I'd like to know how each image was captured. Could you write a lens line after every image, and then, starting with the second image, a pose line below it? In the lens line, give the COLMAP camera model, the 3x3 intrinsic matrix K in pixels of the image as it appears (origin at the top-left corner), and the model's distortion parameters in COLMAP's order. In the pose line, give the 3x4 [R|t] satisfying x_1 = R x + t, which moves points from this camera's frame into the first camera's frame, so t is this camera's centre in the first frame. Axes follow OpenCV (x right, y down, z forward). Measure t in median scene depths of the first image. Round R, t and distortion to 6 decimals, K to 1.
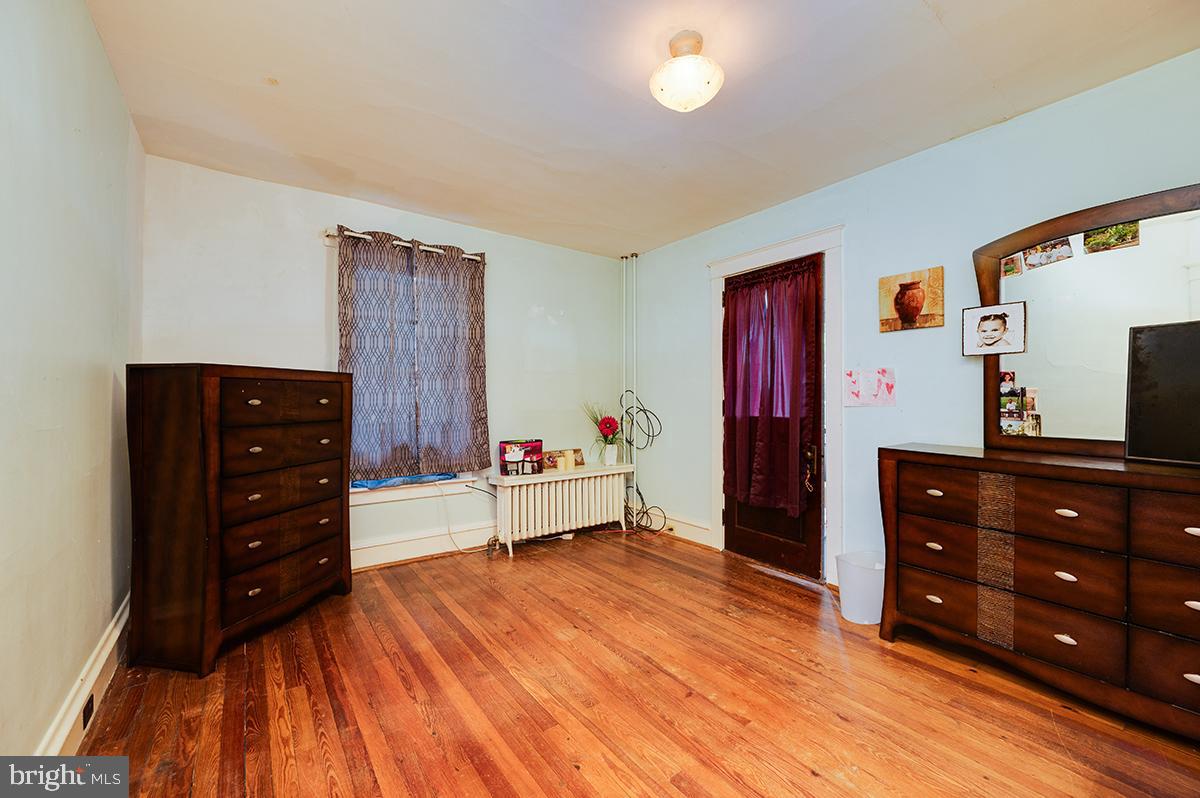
lens RADIAL K [[476.6, 0, 589.6], [0, 476.6, 402.0], [0, 0, 1]] dist [0.002435, -0.000558]
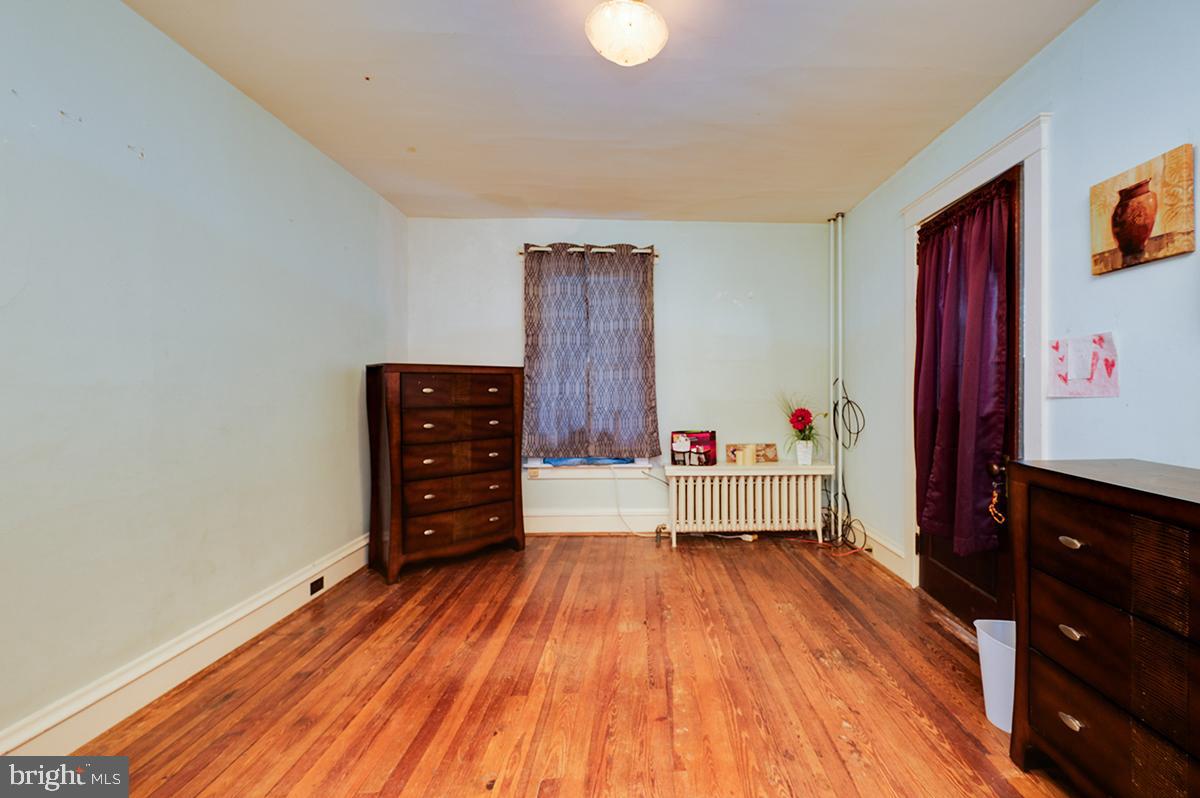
lens RADIAL K [[476.6, 0, 591.4], [0, 476.6, 396.5], [0, 0, 1]] dist [0.002435, -0.000558]
pose [[0.833797, 0.006470, -0.552033, 0.347340], [-0.001749, 0.999957, 0.009079, 0.003425], [0.552068, -0.006604, 0.833773, 0.113741]]
